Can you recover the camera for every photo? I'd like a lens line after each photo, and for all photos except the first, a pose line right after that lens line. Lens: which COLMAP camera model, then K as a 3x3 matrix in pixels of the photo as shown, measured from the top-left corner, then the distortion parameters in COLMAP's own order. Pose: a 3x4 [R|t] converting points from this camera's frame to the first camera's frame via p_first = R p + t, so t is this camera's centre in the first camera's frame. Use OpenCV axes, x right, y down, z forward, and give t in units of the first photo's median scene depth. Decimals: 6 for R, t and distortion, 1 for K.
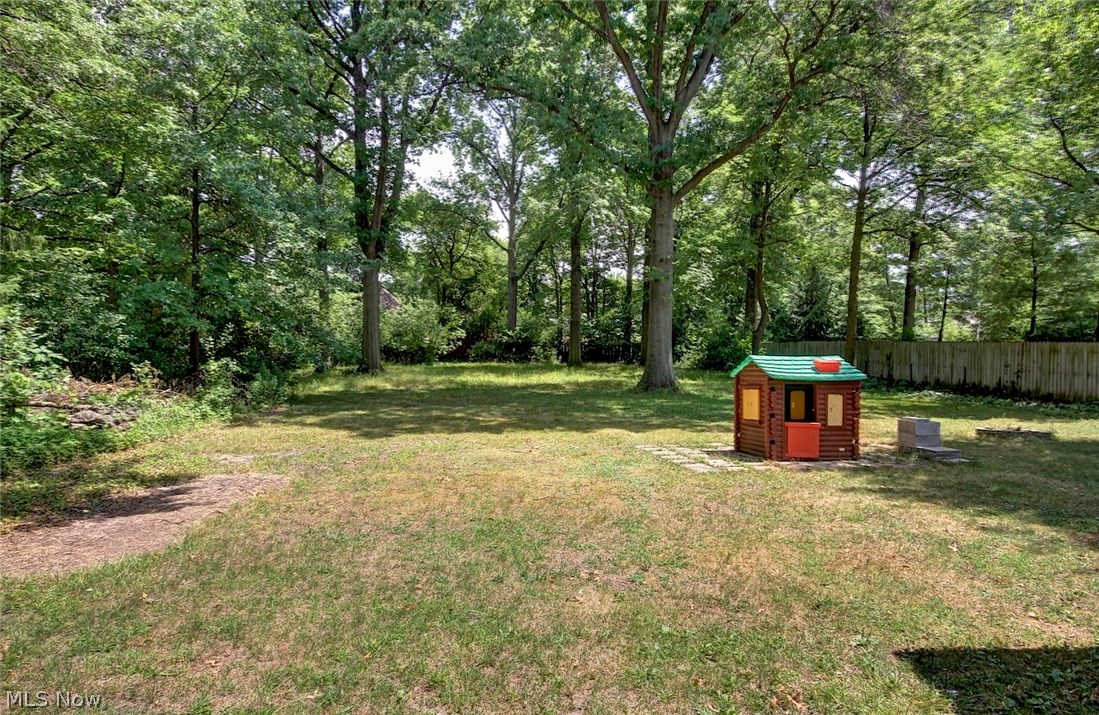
lens RADIAL K [[646.1, 0, 549.2], [0, 646.1, 354.7], [0, 0, 1]] dist [0.000013, -0.000032]
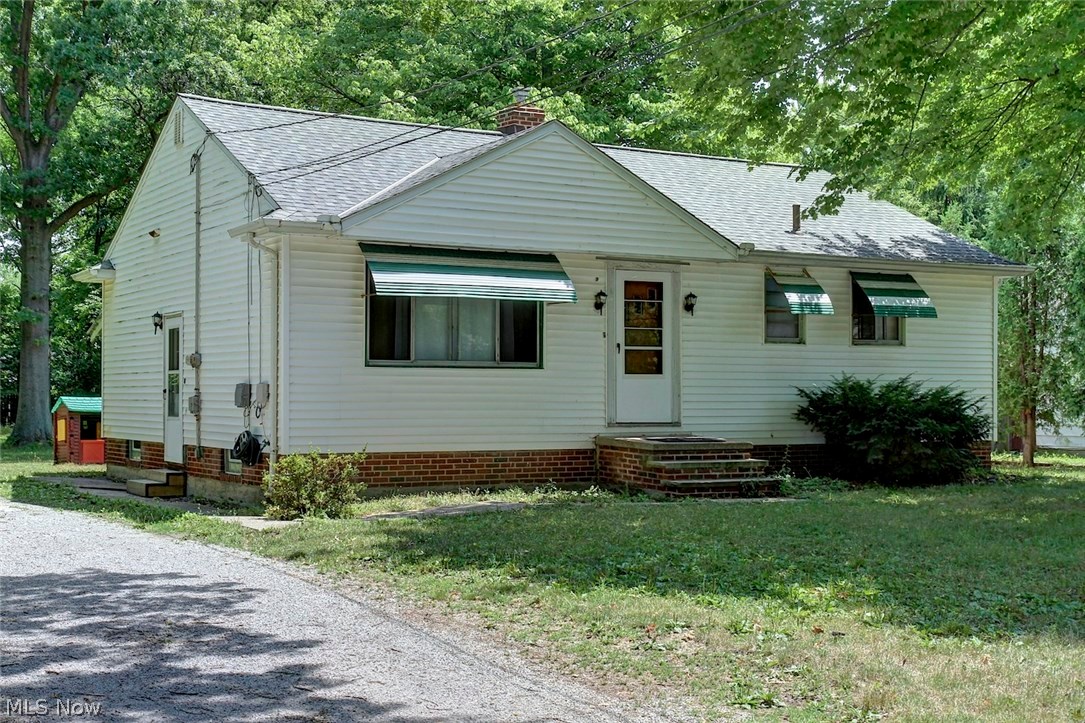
lens RADIAL K [[1428.7, 0, 541.4], [0, 1428.7, 364.2], [0, 0, 1]] dist [-0.006387, 0.000000]
pose [[0.894905, 0.009648, 0.446152, -0.106401], [0.011300, 0.998956, -0.044268, 0.054987], [-0.446113, 0.044657, 0.893862, -1.582237]]
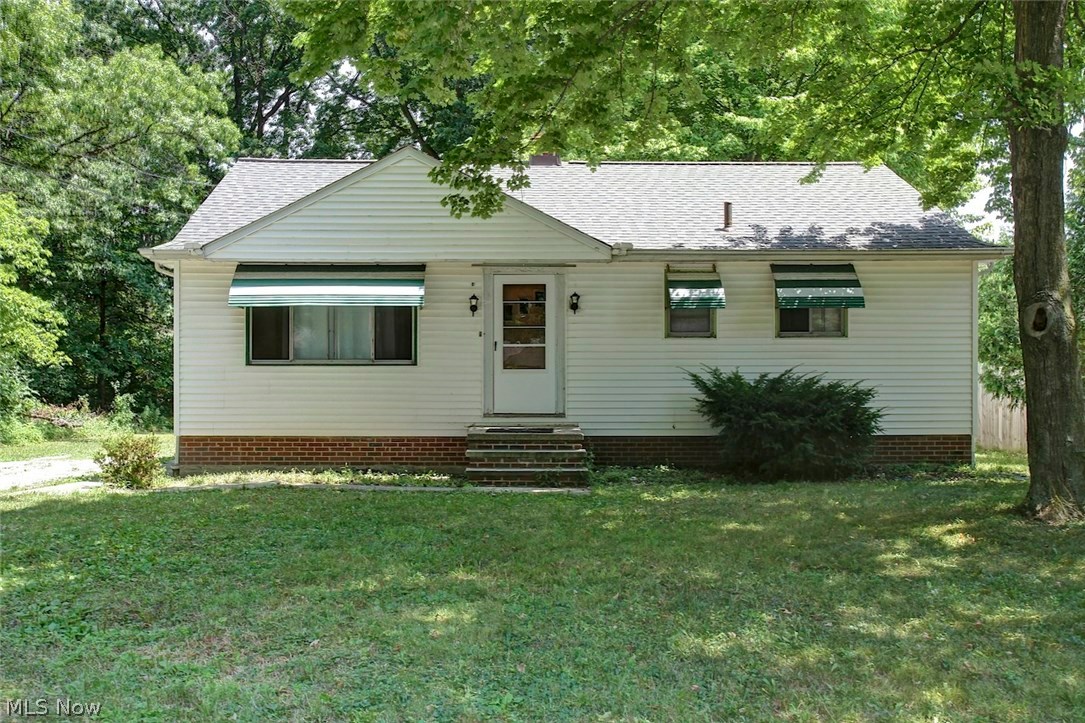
lens RADIAL K [[1071.2, 0, 543.1], [0, 1071.2, 361.6], [0, 0, 1]] dist [-0.006255, 0.000000]
pose [[0.998345, -0.002368, -0.057464, 0.648969], [-0.000456, 0.998795, -0.049078, 0.052193], [0.057511, 0.049023, 0.997141, -1.520388]]
